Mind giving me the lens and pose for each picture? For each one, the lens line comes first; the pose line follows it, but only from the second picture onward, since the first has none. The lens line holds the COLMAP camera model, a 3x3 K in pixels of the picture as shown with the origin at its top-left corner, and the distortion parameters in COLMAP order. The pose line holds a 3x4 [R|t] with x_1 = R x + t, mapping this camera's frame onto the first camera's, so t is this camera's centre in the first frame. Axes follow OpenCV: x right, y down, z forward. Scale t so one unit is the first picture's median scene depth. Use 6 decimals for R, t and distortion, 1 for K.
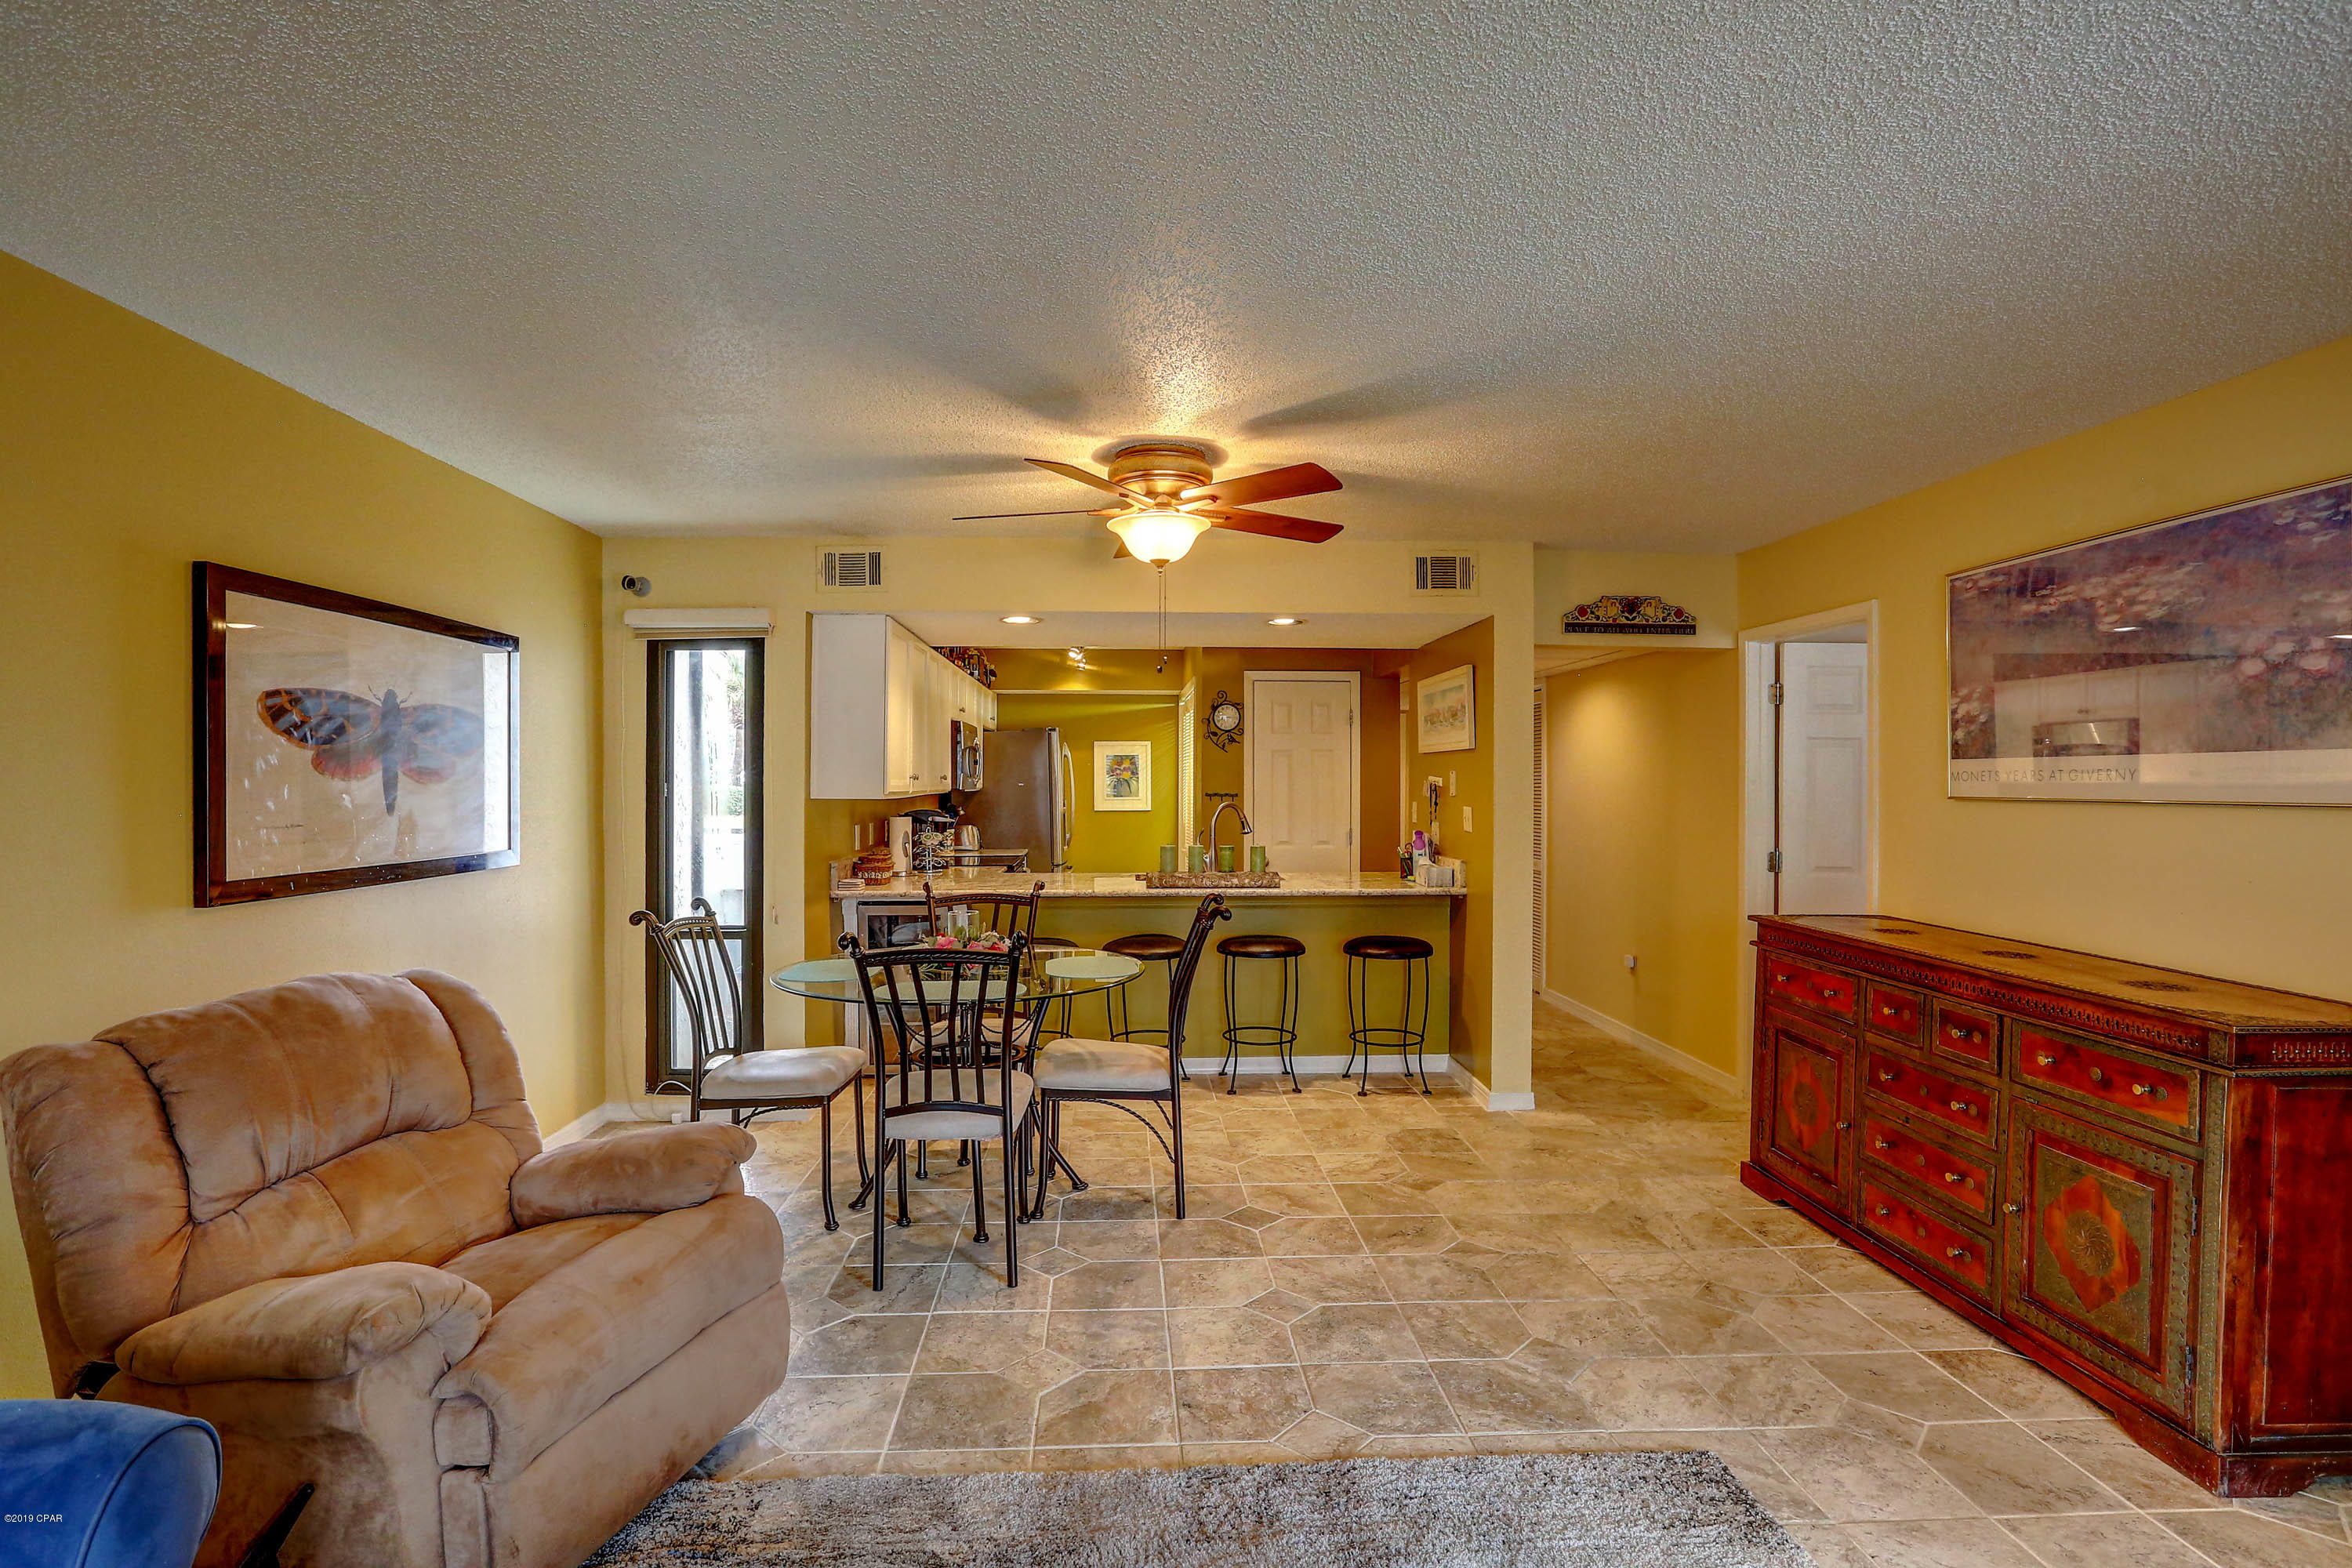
lens RADIAL K [[1152.5, 0, 1171.5], [0, 1152.5, 777.2], [0, 0, 1]] dist [-0.027275, 0.006526]
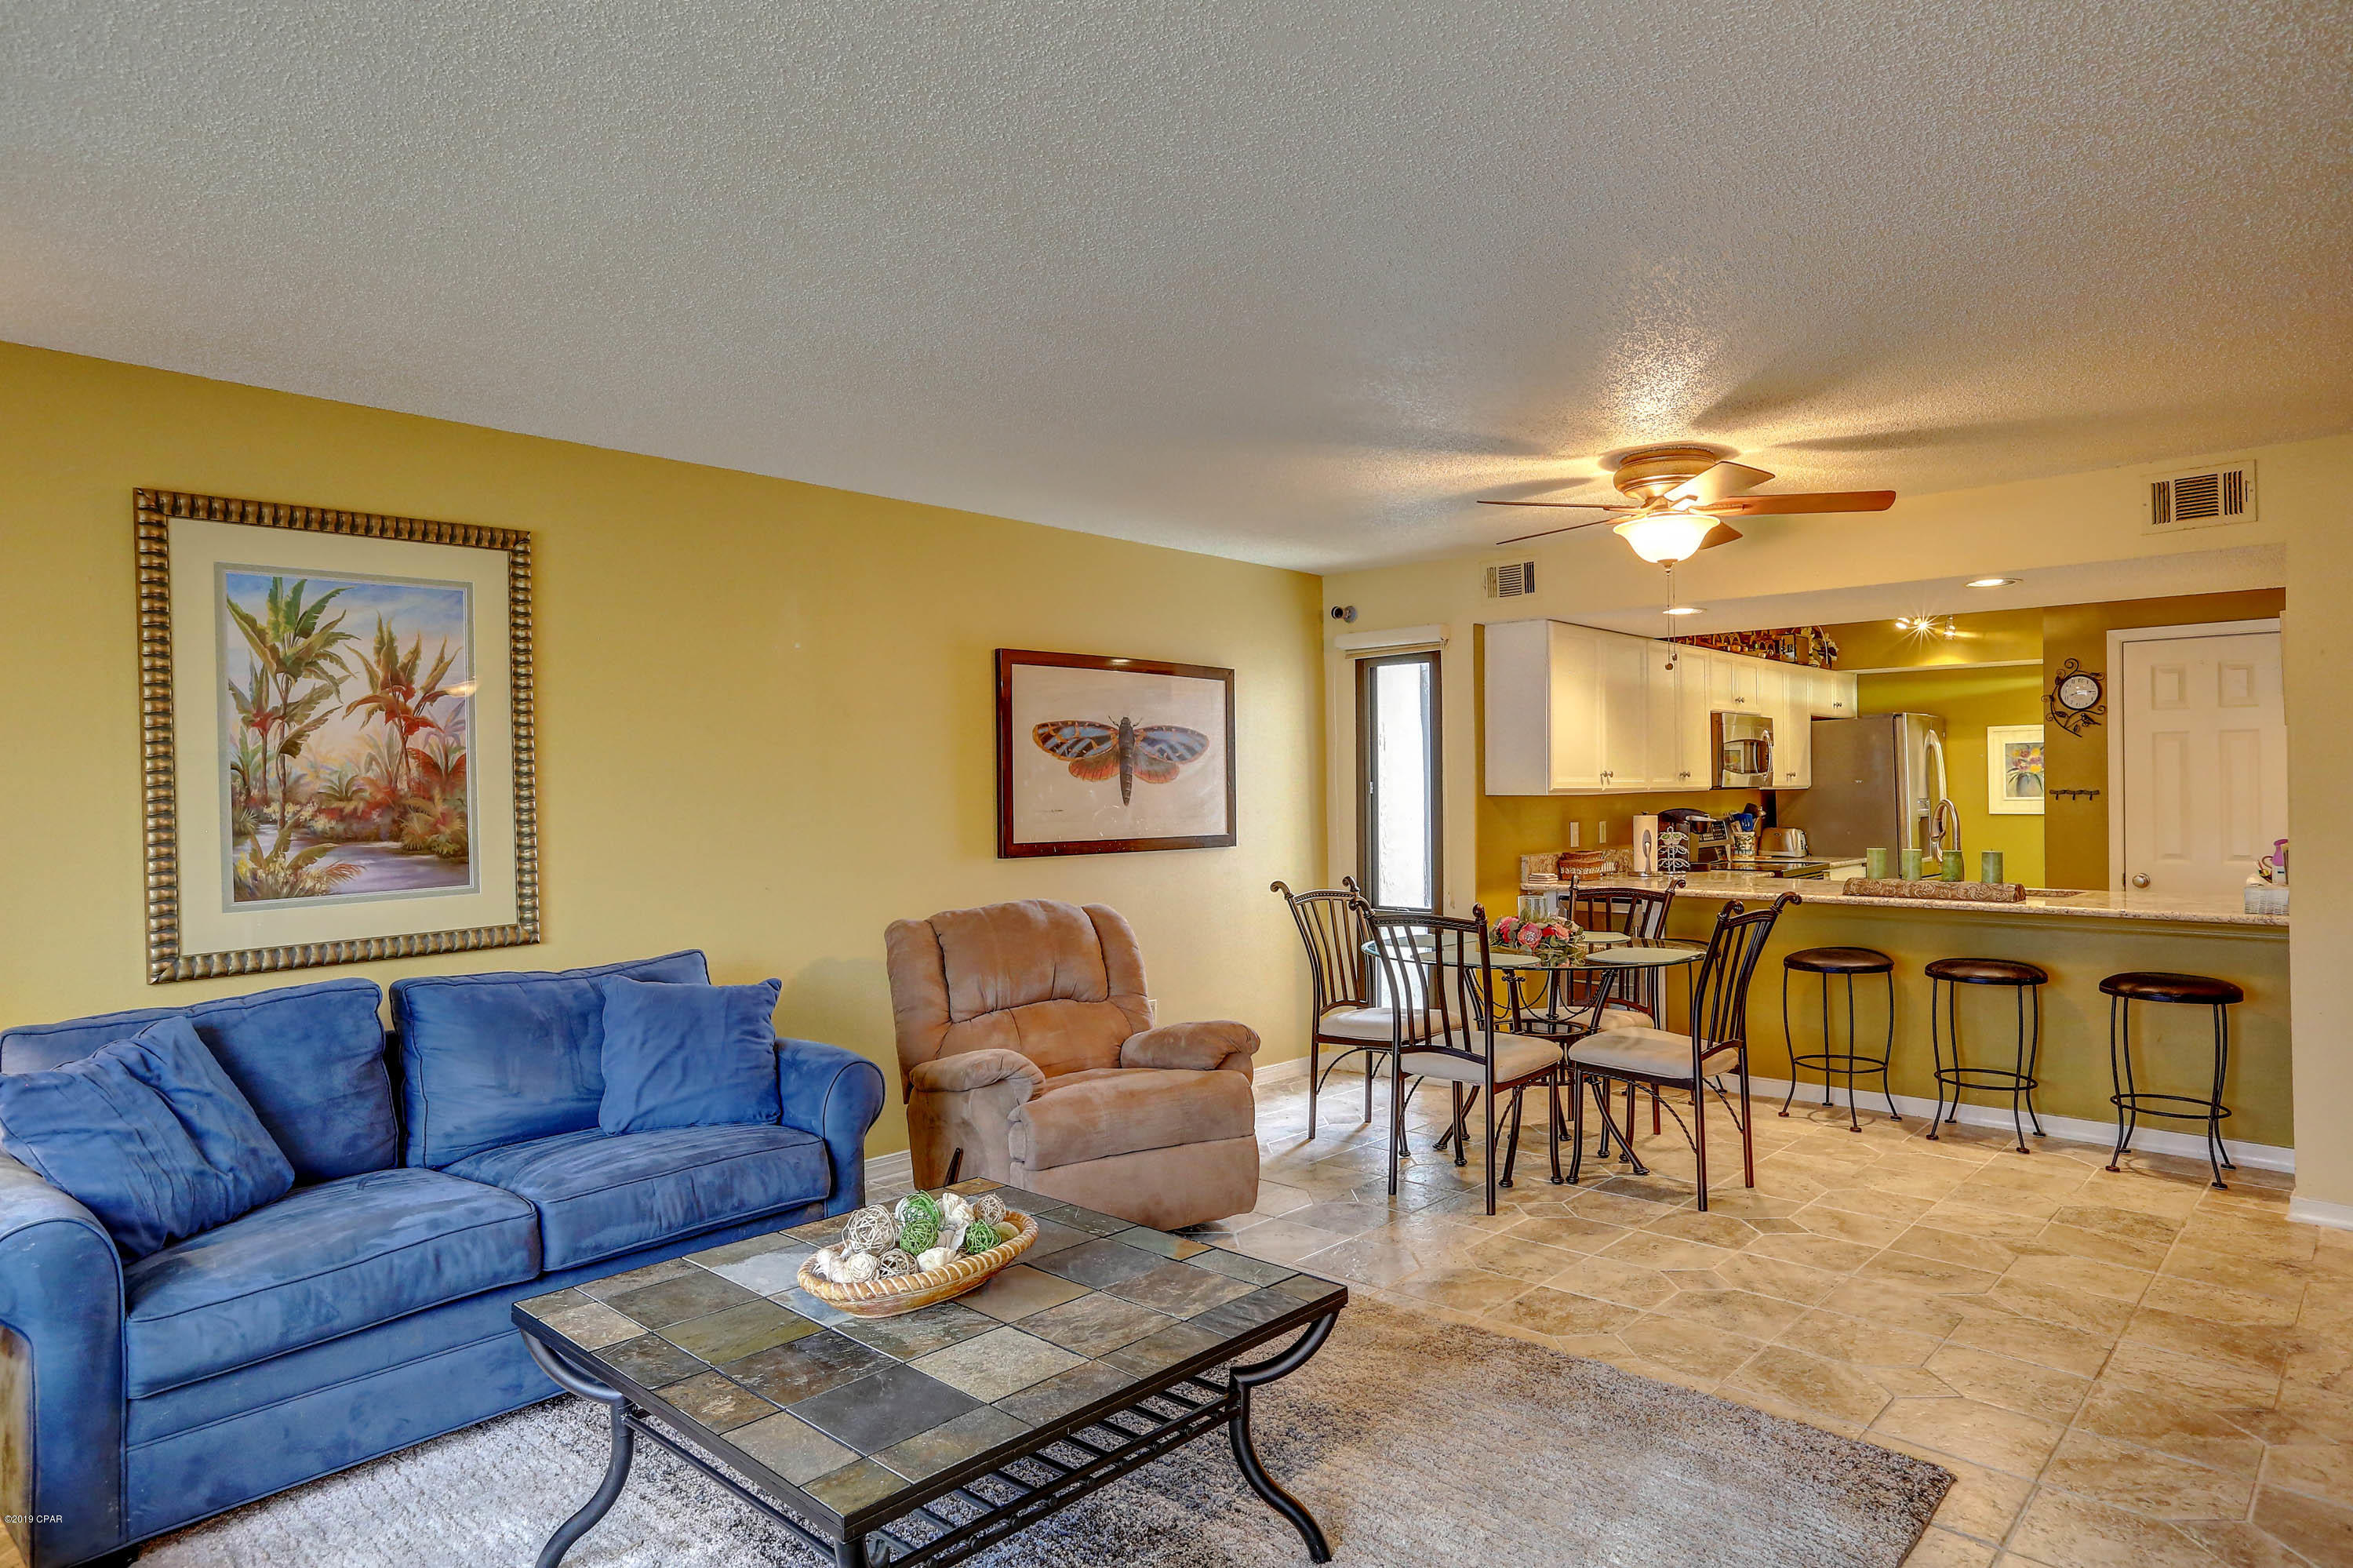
lens RADIAL K [[1405.8, 0, 1147.7], [0, 1405.8, 779.3], [0, 0, 1]] dist [-0.037405, 0.037163]
pose [[0.693719, -0.009043, -0.720189, 0.431683], [0.009789, 0.999947, -0.003126, 0.005088], [0.720179, -0.004882, 0.693771, -0.149541]]
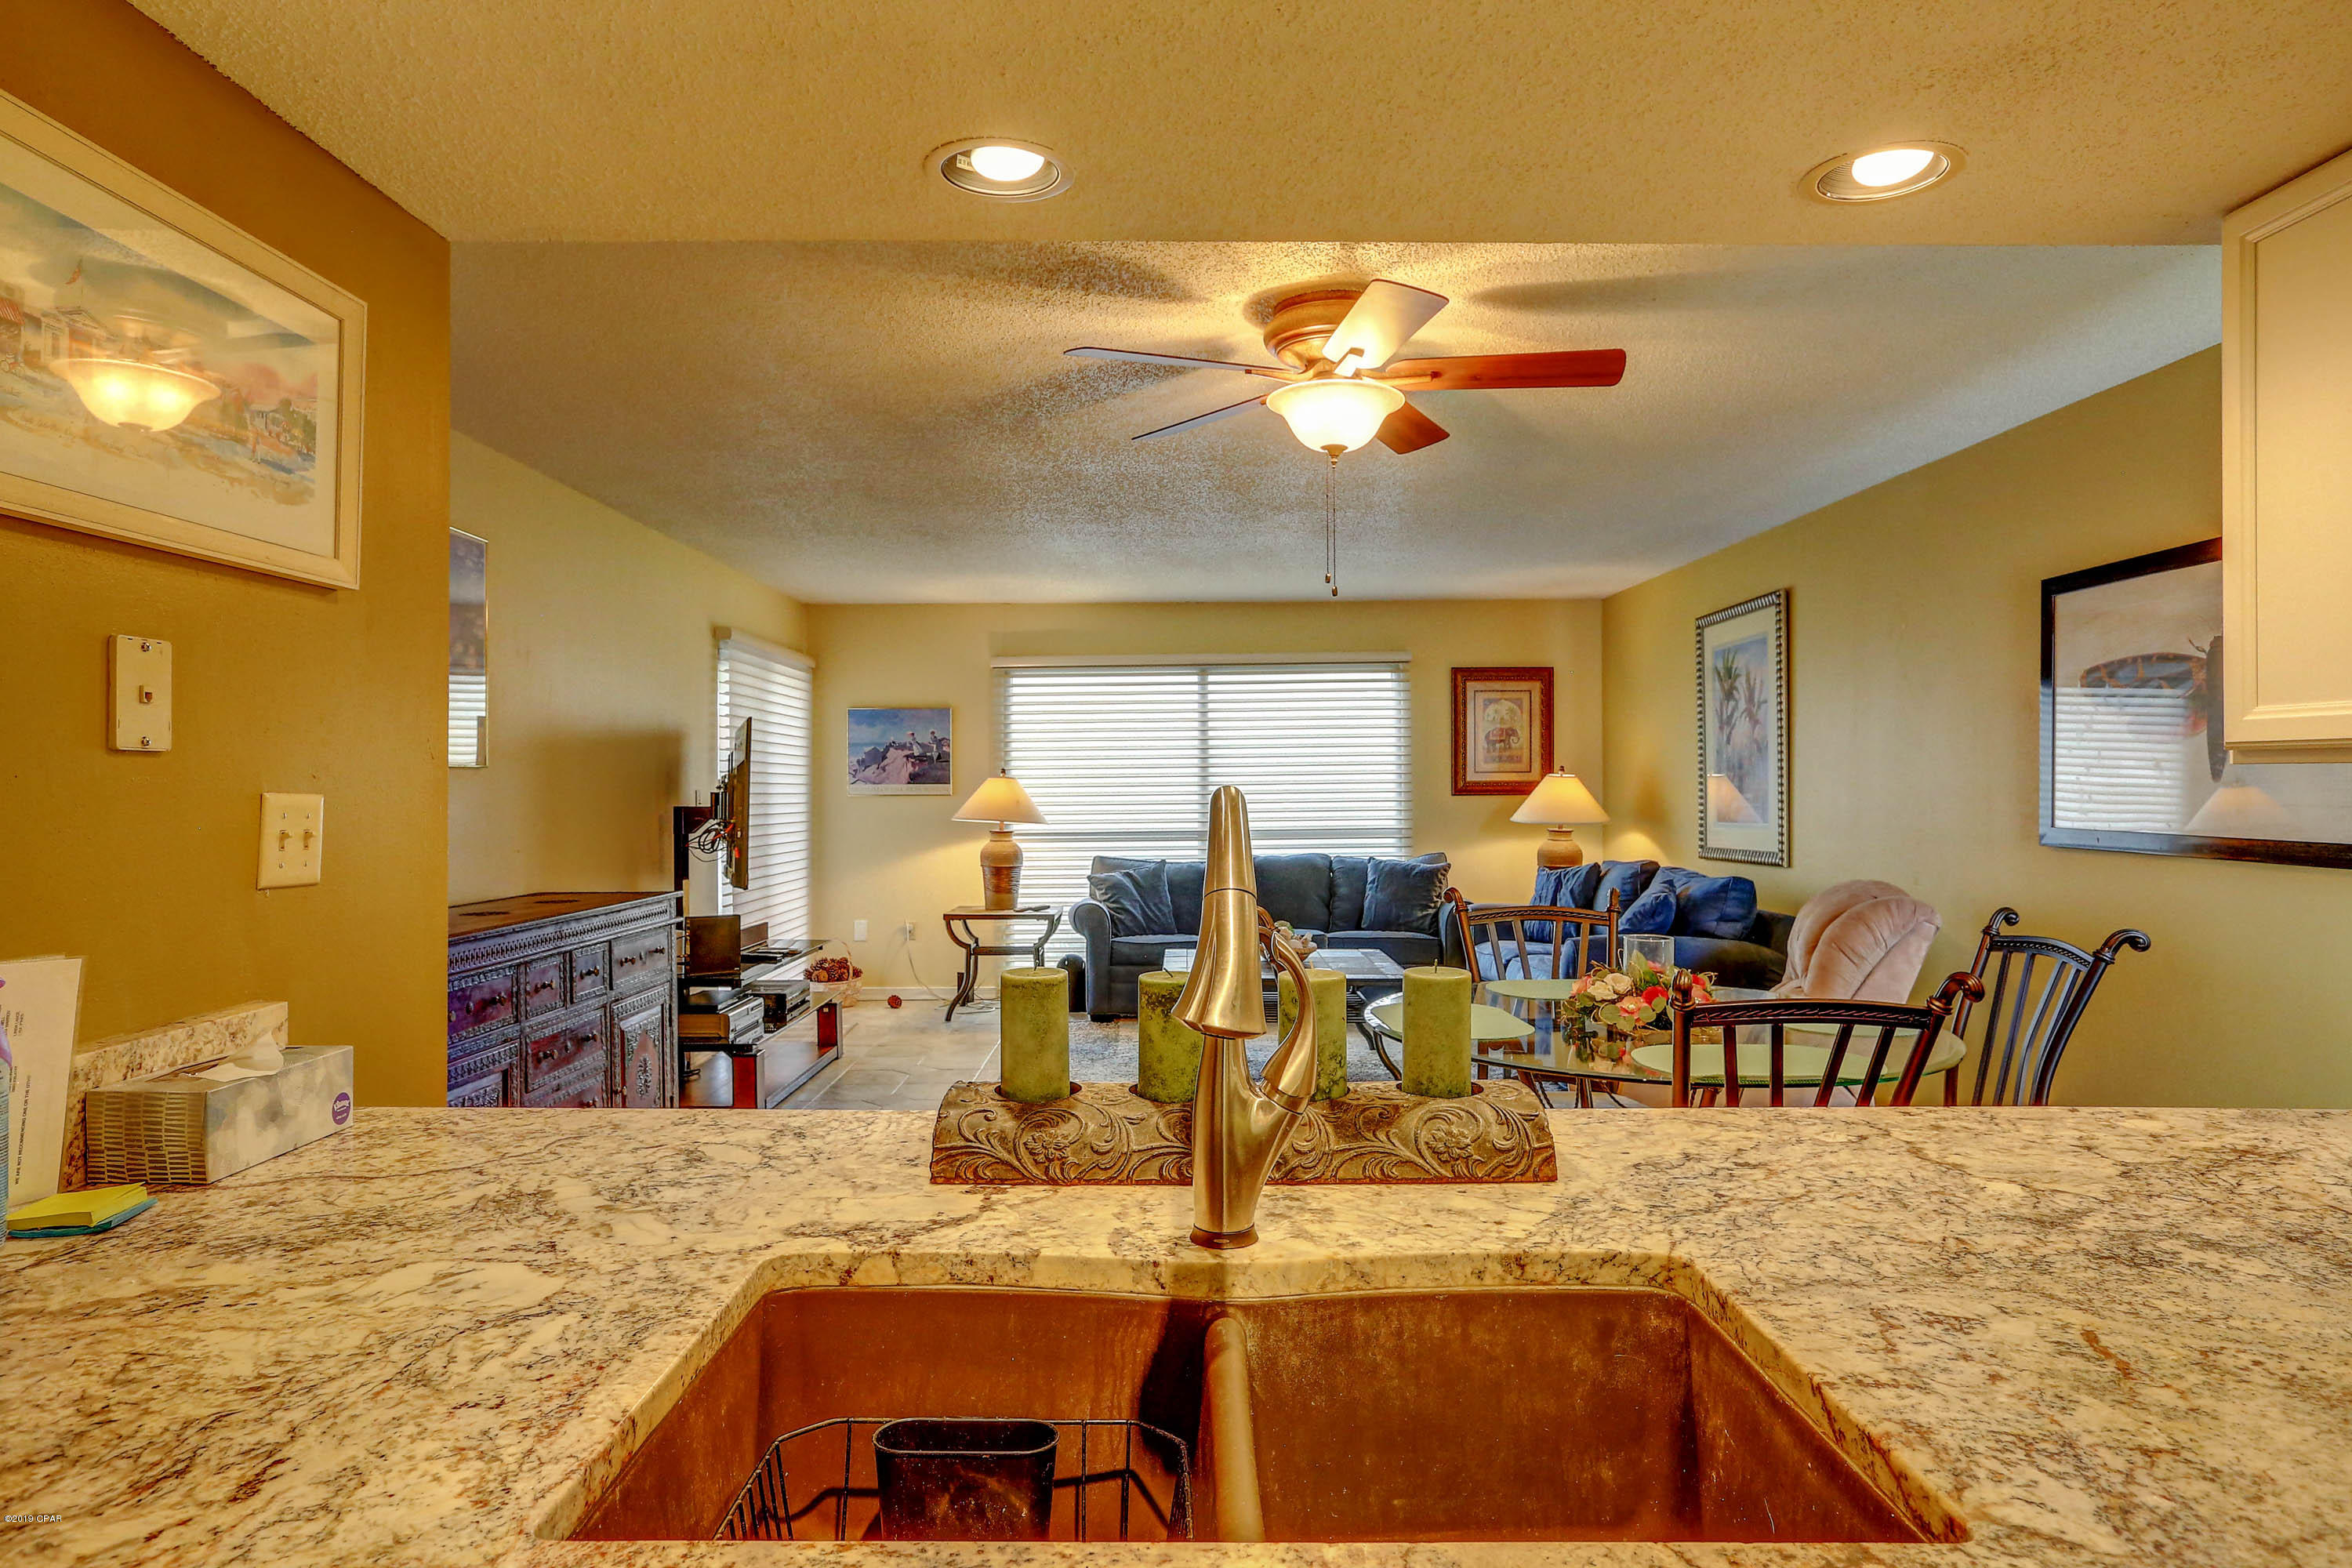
lens RADIAL K [[1405.2, 0, 1176.7], [0, 1405.2, 777.9], [0, 0, 1]] dist [-0.037405, 0.037163]
pose [[-0.999158, -0.003463, 0.040875, 0.041695], [-0.003681, 0.999979, -0.005244, 0.027294], [-0.040856, -0.005390, -0.999150, 1.456153]]
